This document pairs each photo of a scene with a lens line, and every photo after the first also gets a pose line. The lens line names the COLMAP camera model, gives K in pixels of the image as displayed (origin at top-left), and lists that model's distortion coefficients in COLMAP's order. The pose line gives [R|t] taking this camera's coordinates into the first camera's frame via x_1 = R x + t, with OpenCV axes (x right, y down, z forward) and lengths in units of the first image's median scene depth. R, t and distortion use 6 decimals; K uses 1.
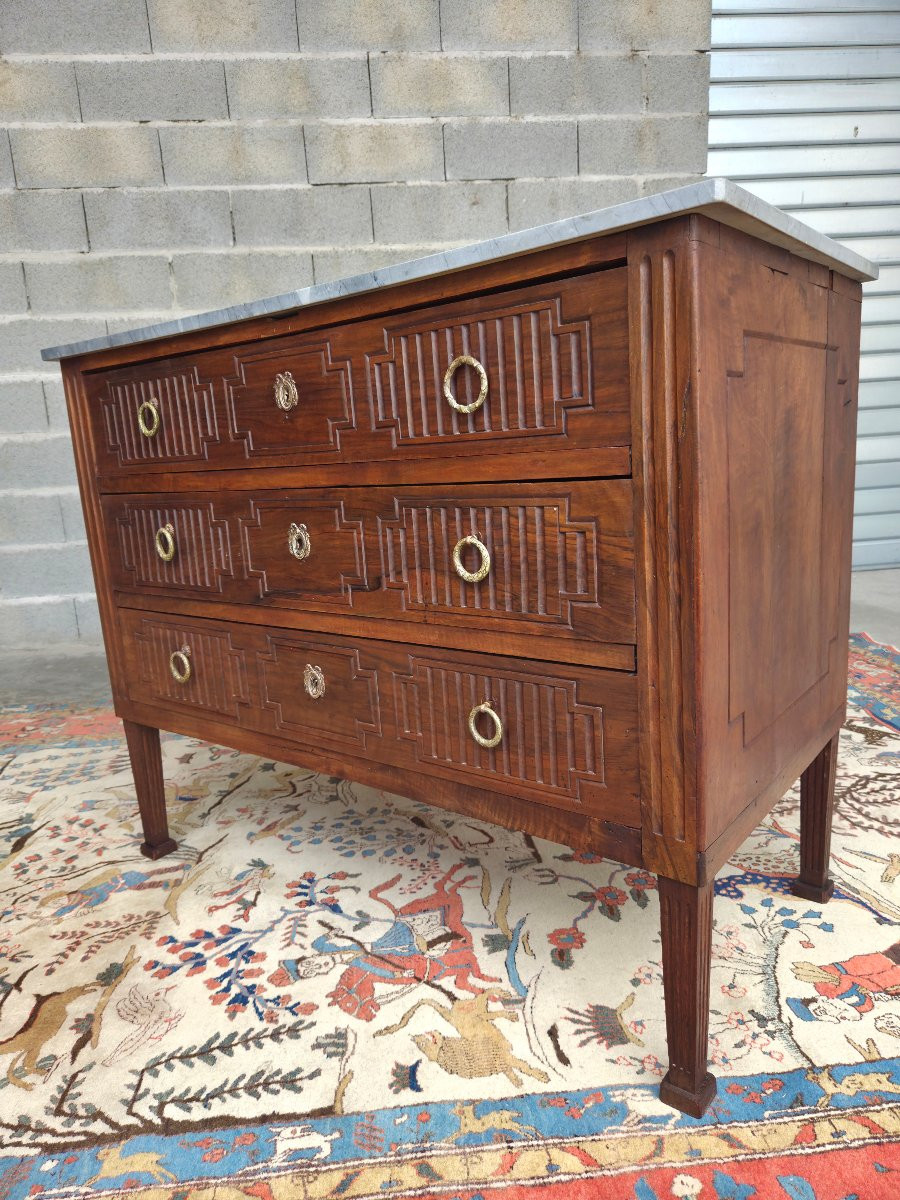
lens RADIAL K [[815.9, 0, 447.6], [0, 815.9, 601.5], [0, 0, 1]] dist [0.059157, -0.048372]
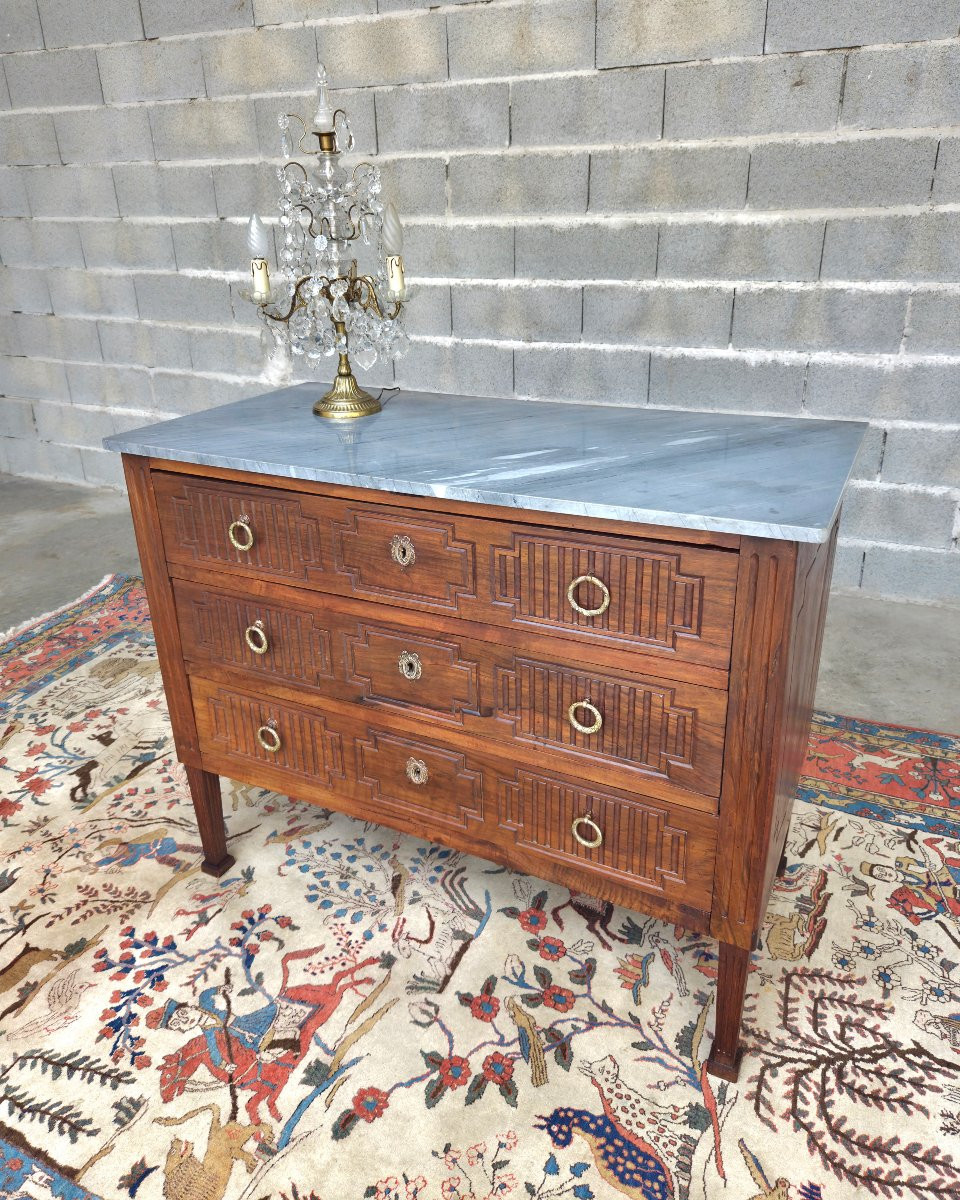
lens RADIAL K [[867.7, 0, 471.0], [0, 867.7, 551.7], [0, 0, 1]] dist [0.063473, -0.051121]
pose [[0.863718, 0.221044, -0.452914, 0.592802], [-0.126742, 0.965069, 0.229300, -0.523140], [0.487778, -0.140647, 0.861563, 0.195846]]
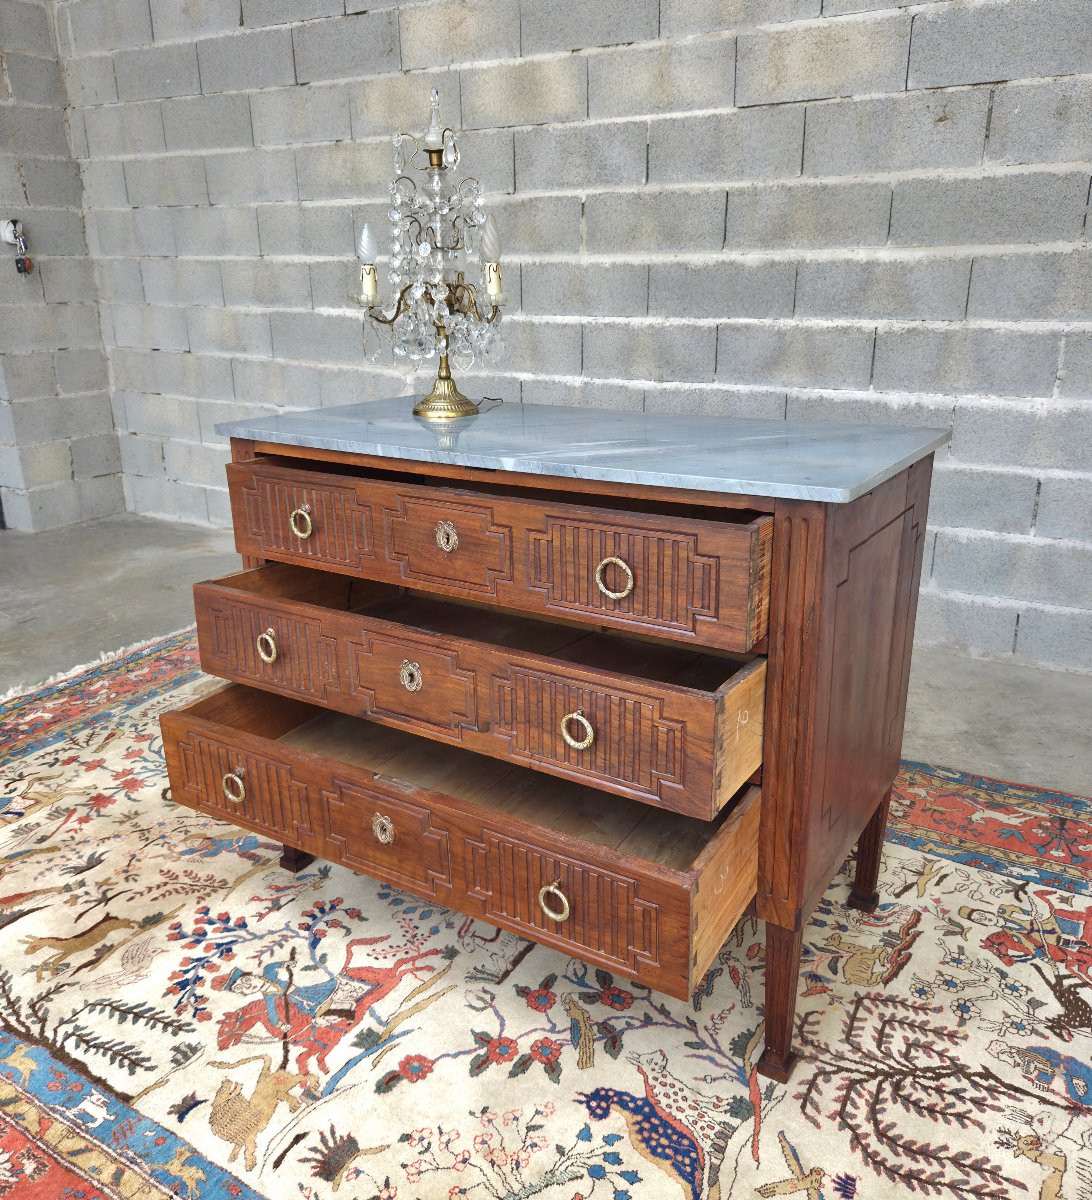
lens RADIAL K [[986.3, 0, 538.6], [0, 986.3, 574.7], [0, 0, 1]] dist [0.060214, -0.039479]
pose [[0.804709, 0.220715, -0.551115, 0.819291], [-0.154619, 0.974202, 0.164389, -0.430365], [0.573181, -0.047073, 0.818076, 0.072763]]
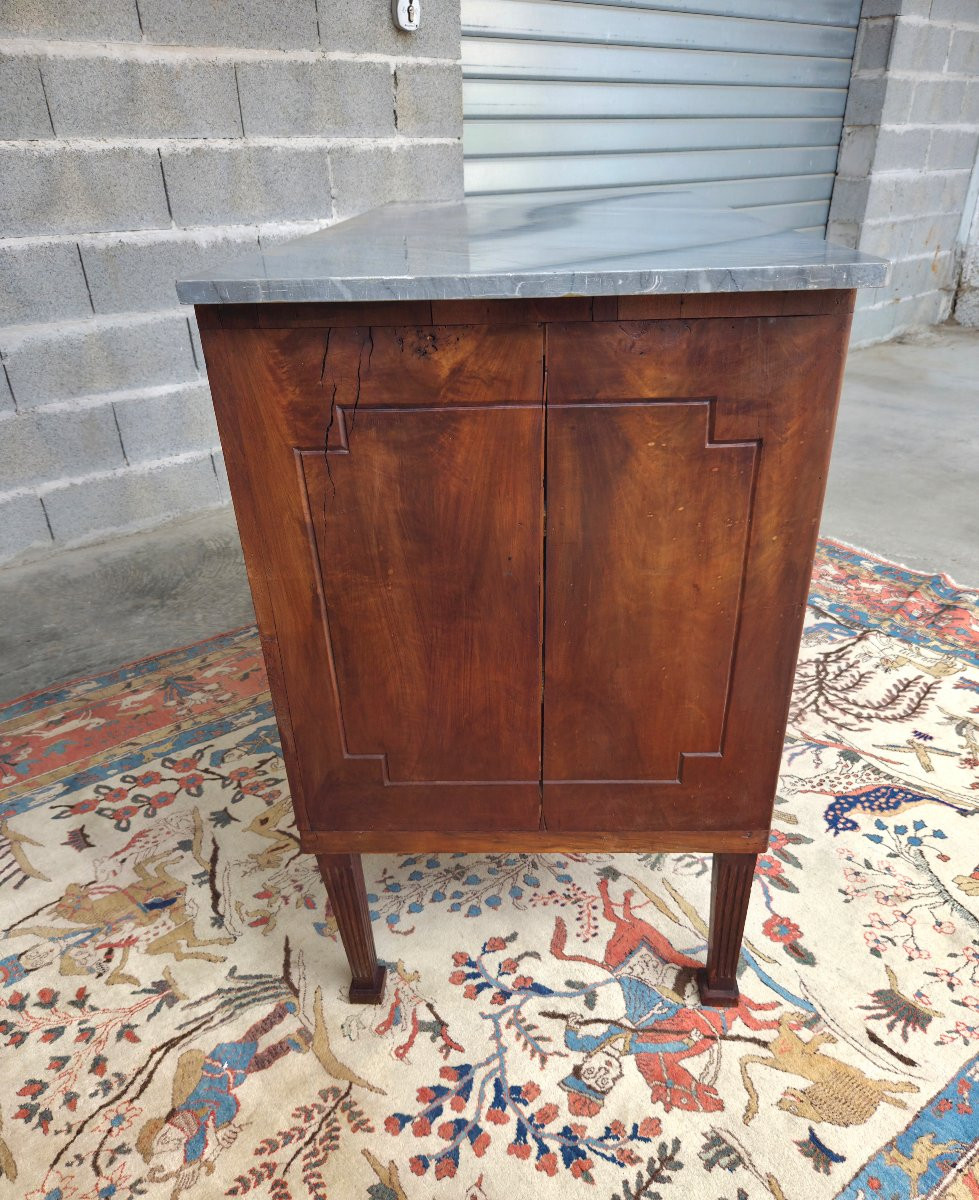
lens RADIAL K [[891.3, 0, 507.1], [0, 891.3, 655.2], [0, 0, 1]] dist [0.061645, -0.049808]
pose [[0.833246, -0.233423, 0.501213, -0.592477], [0.077705, 0.946954, 0.311832, -0.269953], [-0.547414, -0.220886, 0.807184, 0.363931]]
